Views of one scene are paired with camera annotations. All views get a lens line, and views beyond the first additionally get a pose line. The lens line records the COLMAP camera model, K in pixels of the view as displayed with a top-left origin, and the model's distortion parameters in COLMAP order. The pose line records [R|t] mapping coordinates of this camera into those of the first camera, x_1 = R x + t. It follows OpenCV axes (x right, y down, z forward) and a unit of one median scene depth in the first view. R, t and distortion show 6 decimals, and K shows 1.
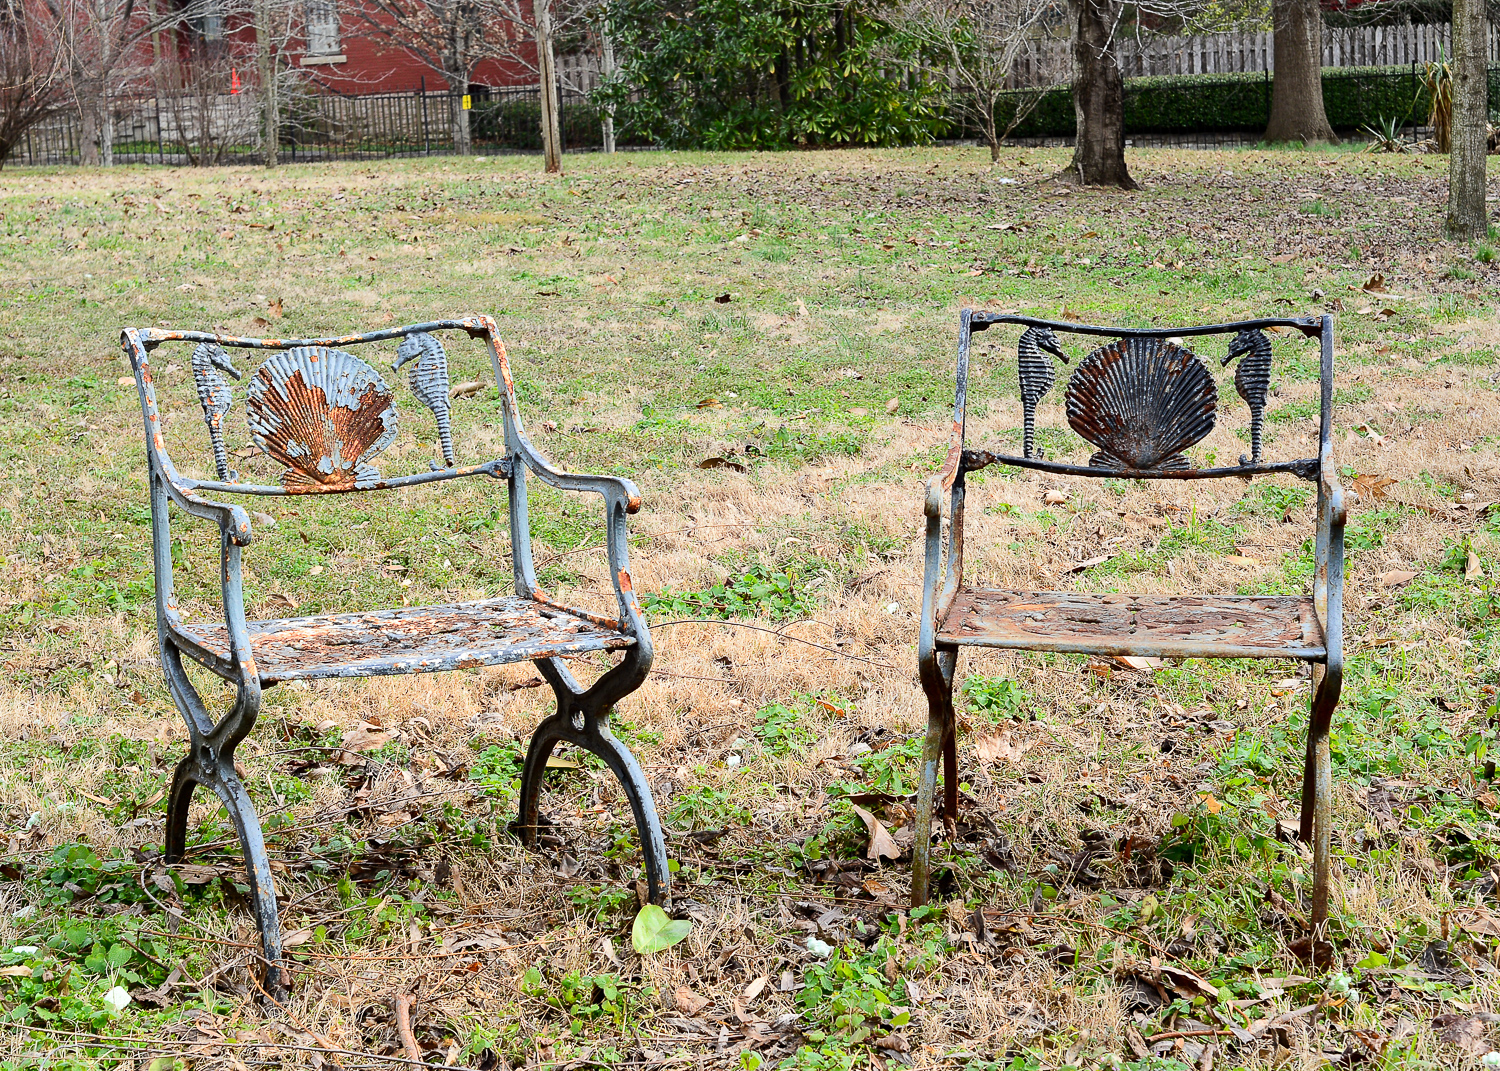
lens RADIAL K [[2678.4, 0, 742.3], [0, 2678.4, 544.9], [0, 0, 1]] dist [-0.021759, 0.000000]
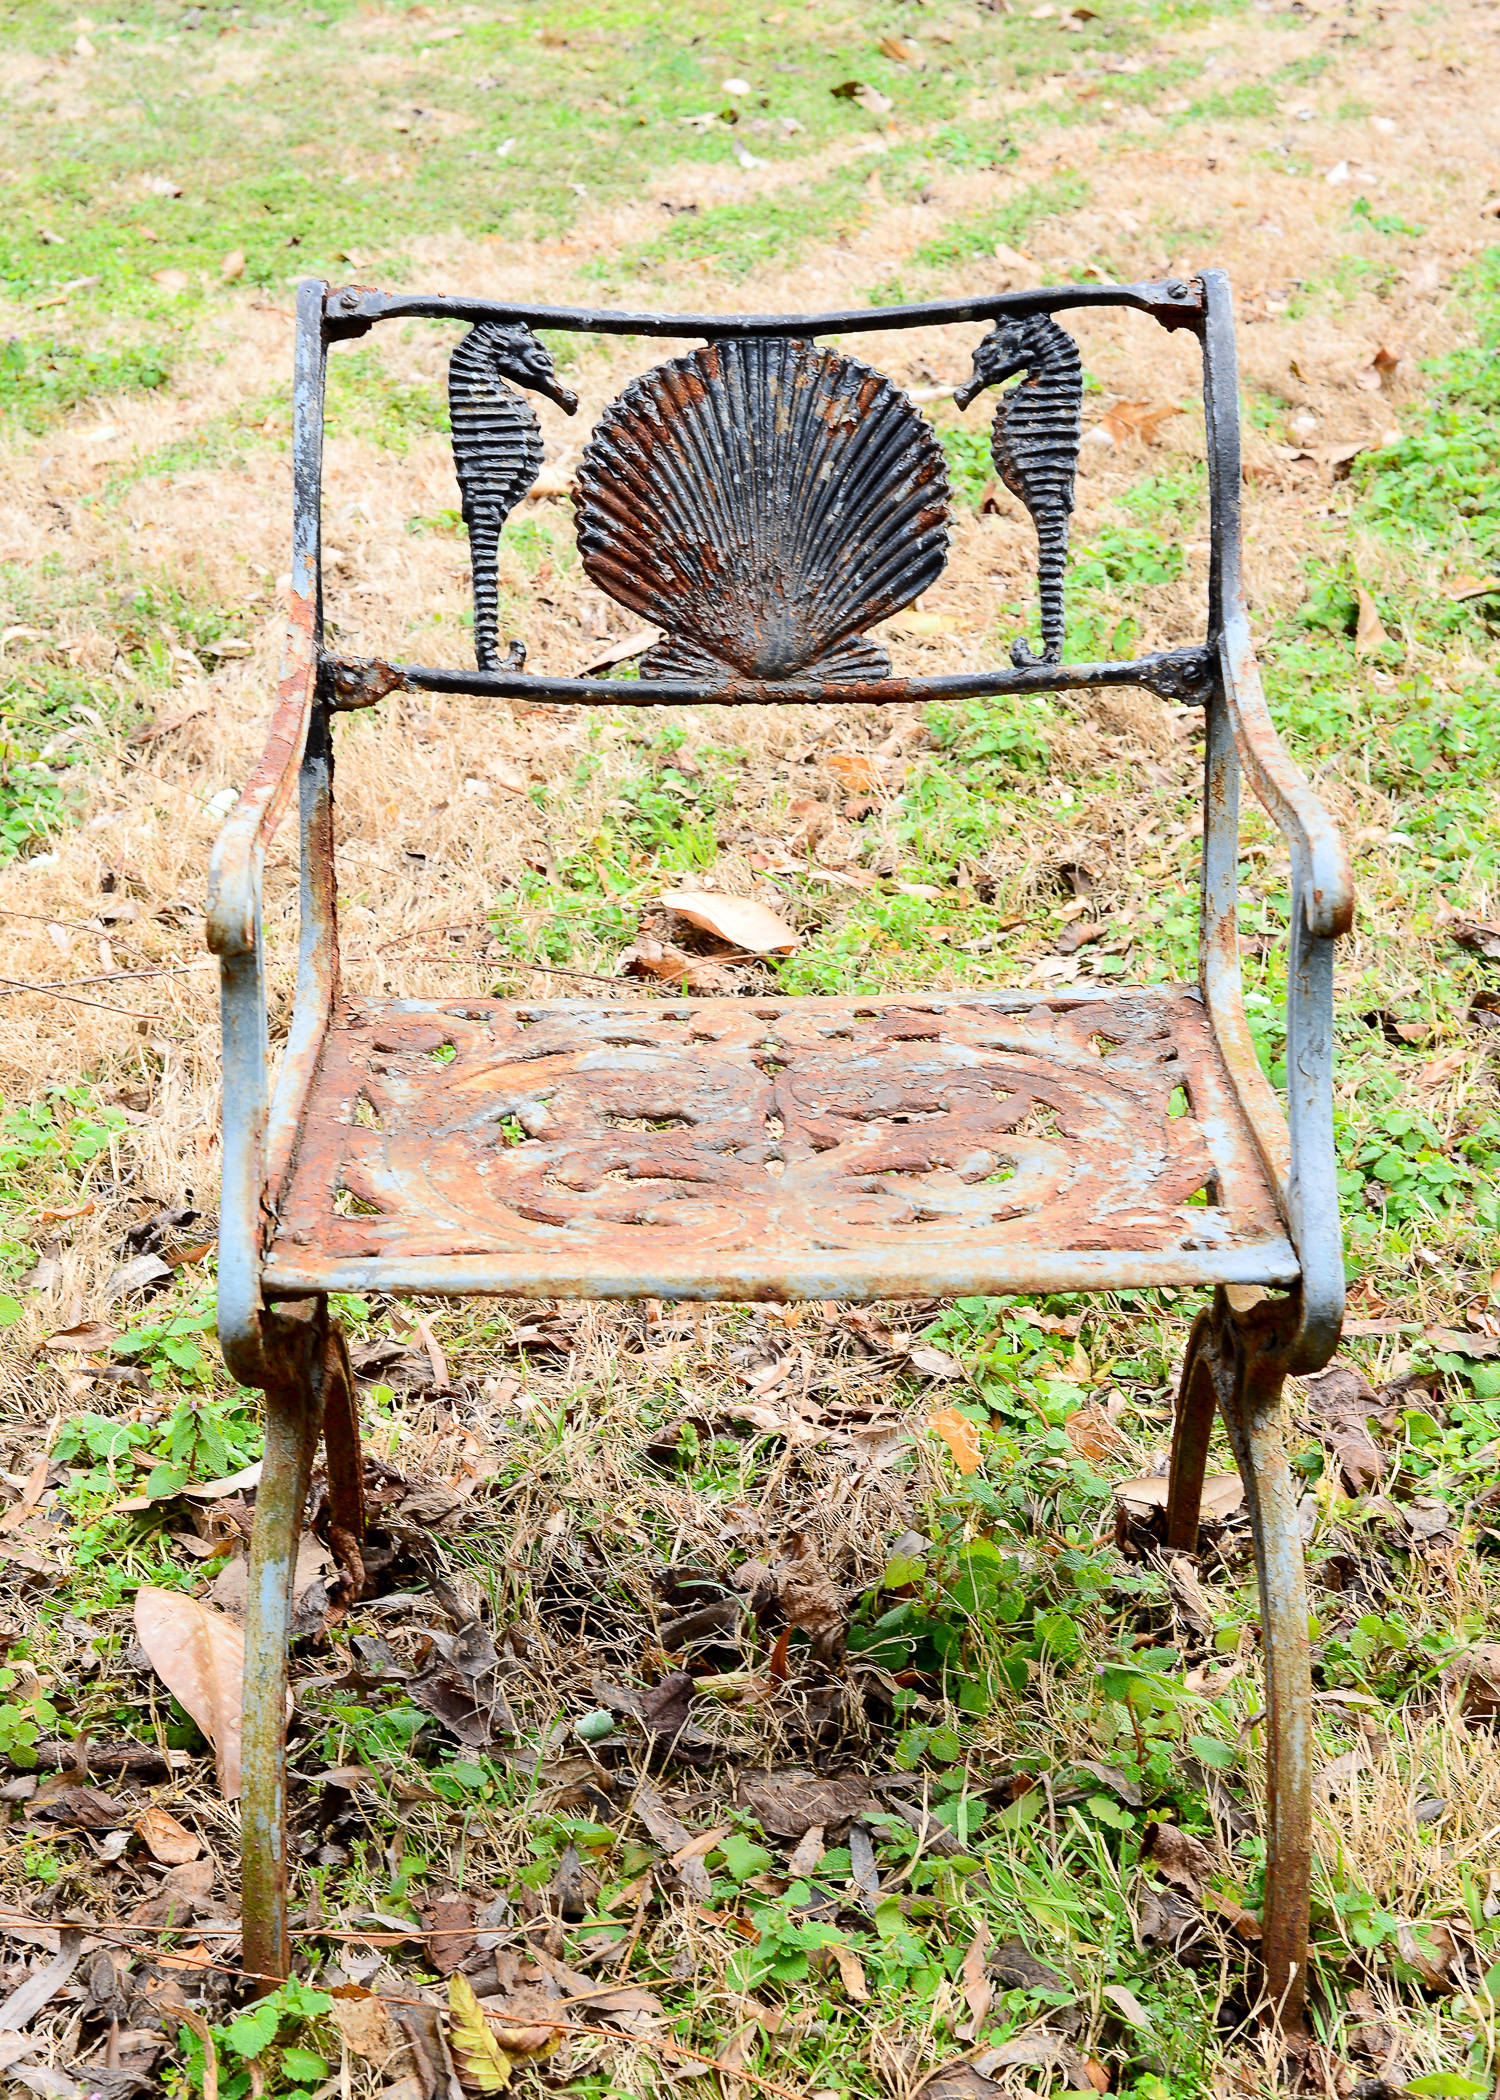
lens RADIAL K [[3749.7, 0, 710.9], [0, 3749.7, 1049.9], [0, 0, 1]] dist [-0.021759, 0.000000]
pose [[0.986160, -0.071094, 0.149782, 0.051937], [0.040068, 0.978815, 0.200788, -0.086759], [-0.160884, -0.192007, 0.968116, 0.444252]]
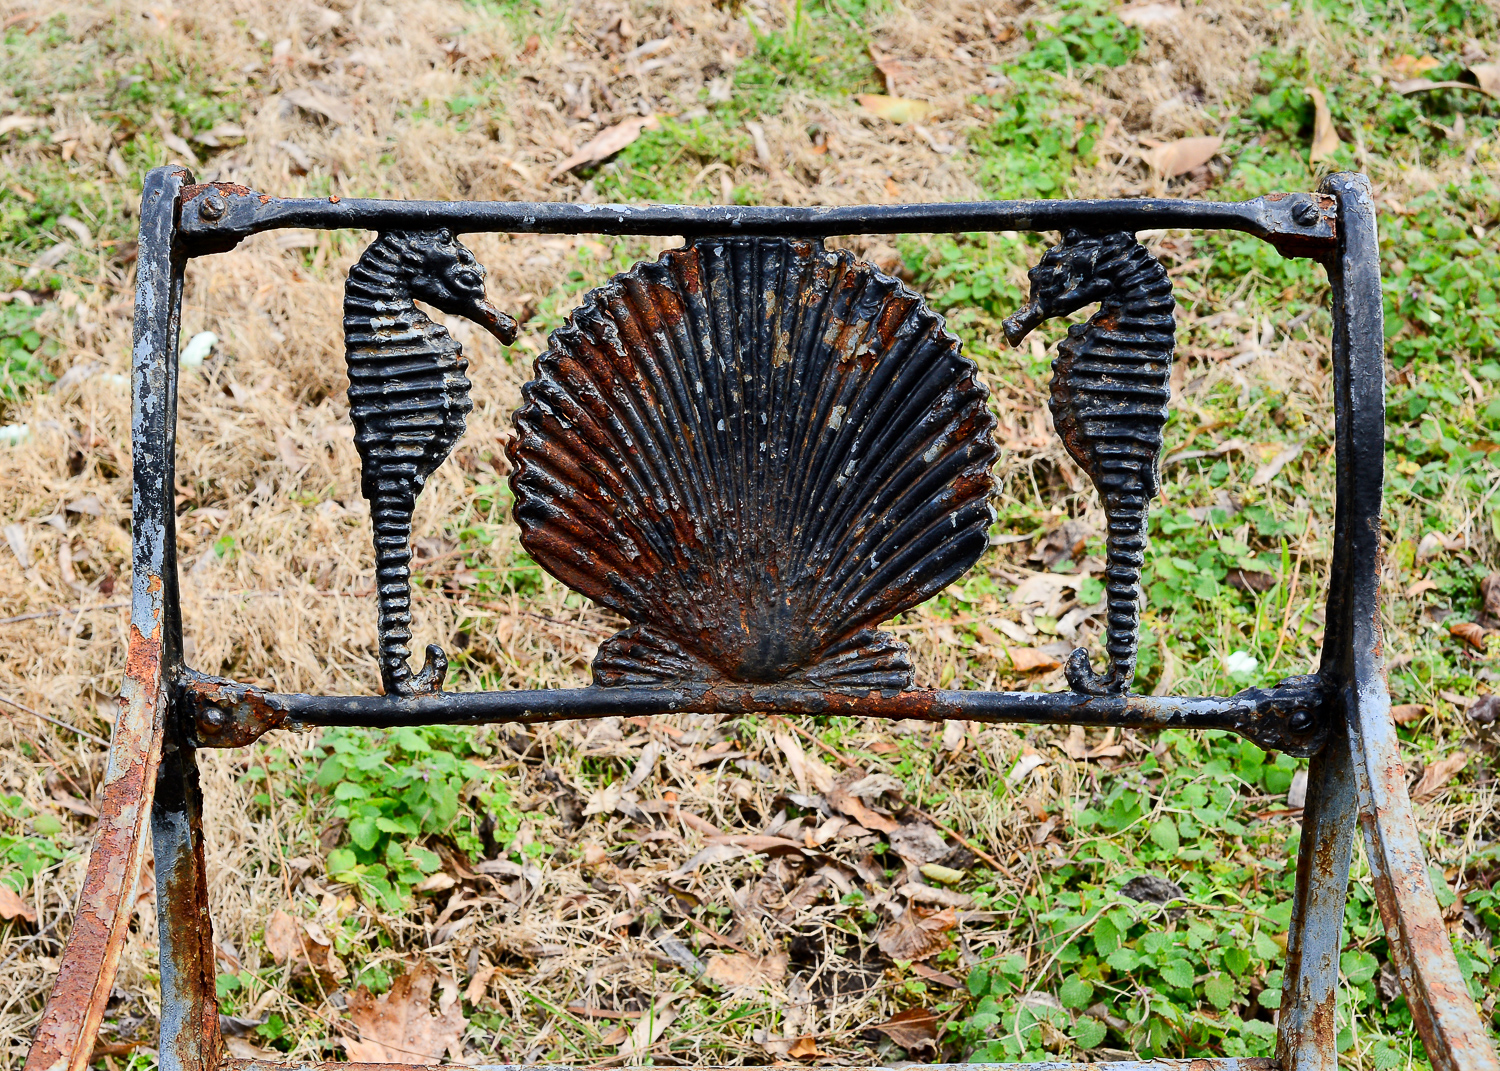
lens RADIAL K [[2678.4, 0, 742.4], [0, 2678.4, 526.4], [0, 0, 1]] dist [-0.021759, 0.000000]
pose [[0.984185, -0.080688, 0.157700, 0.098155], [0.018183, 0.931550, 0.363157, -0.159747], [-0.176208, -0.354546, 0.918285, 0.711867]]
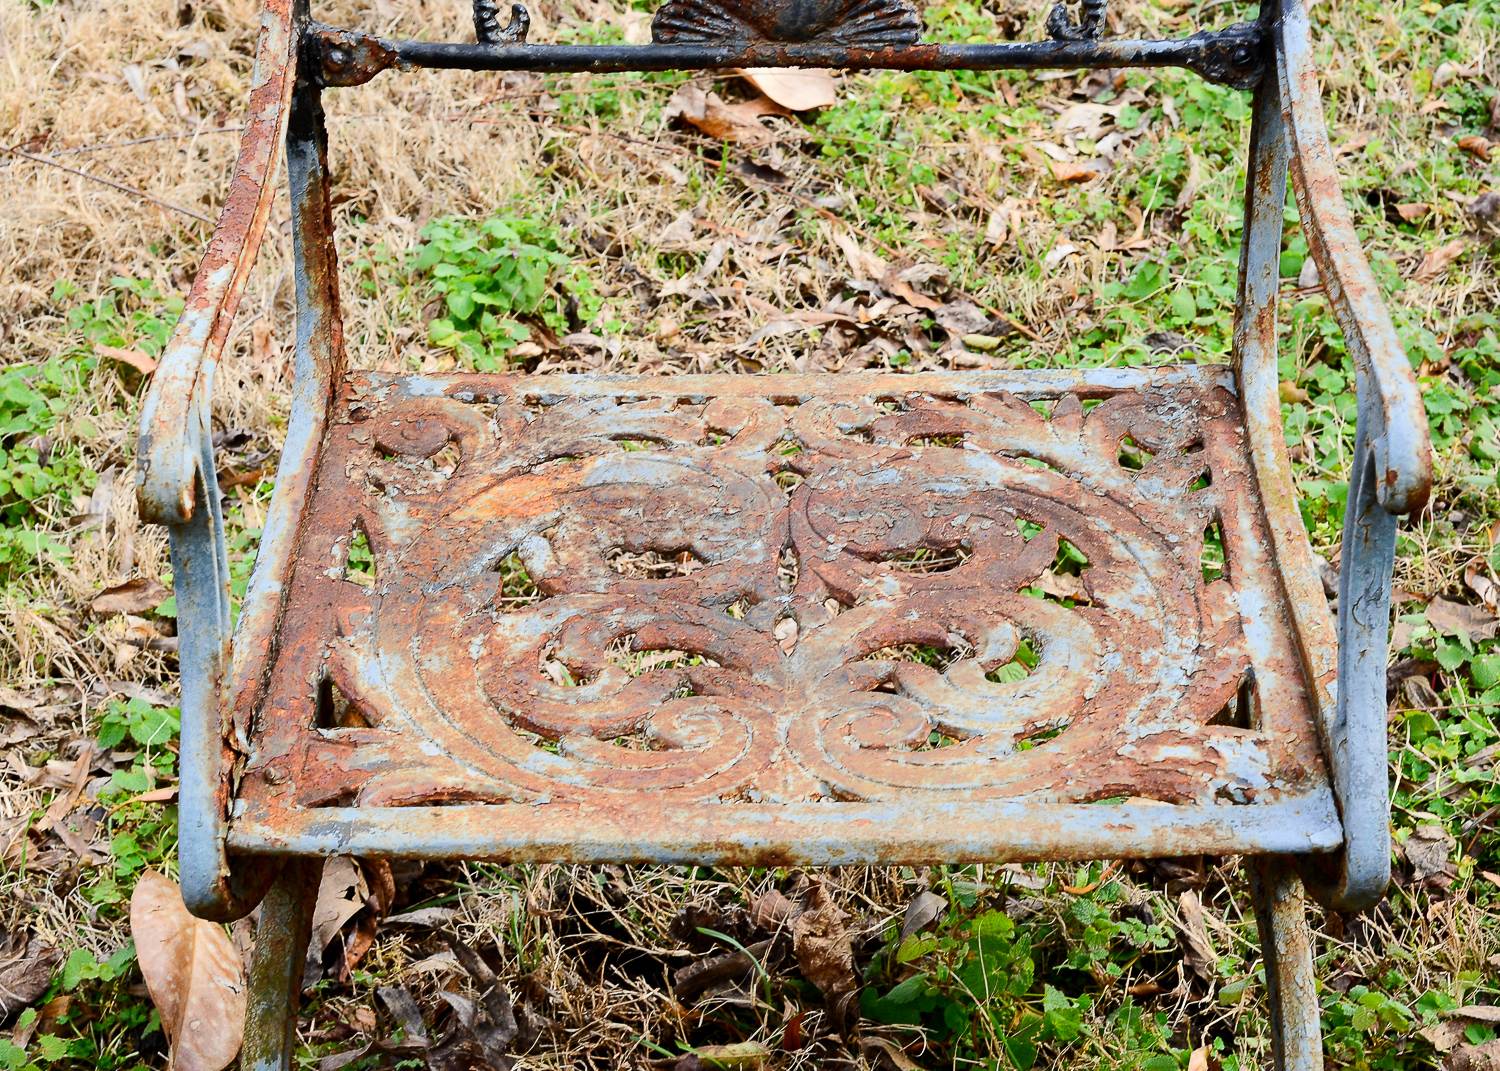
lens RADIAL K [[2824.8, 0, 816.8], [0, 2824.8, 551.8], [0, 0, 1]] dist [-0.023050, 0.000000]
pose [[0.985341, -0.101081, 0.137426, 0.090220], [0.029594, 0.894624, 0.445838, -0.140335], [-0.168011, -0.435235, 0.884501, 0.613240]]
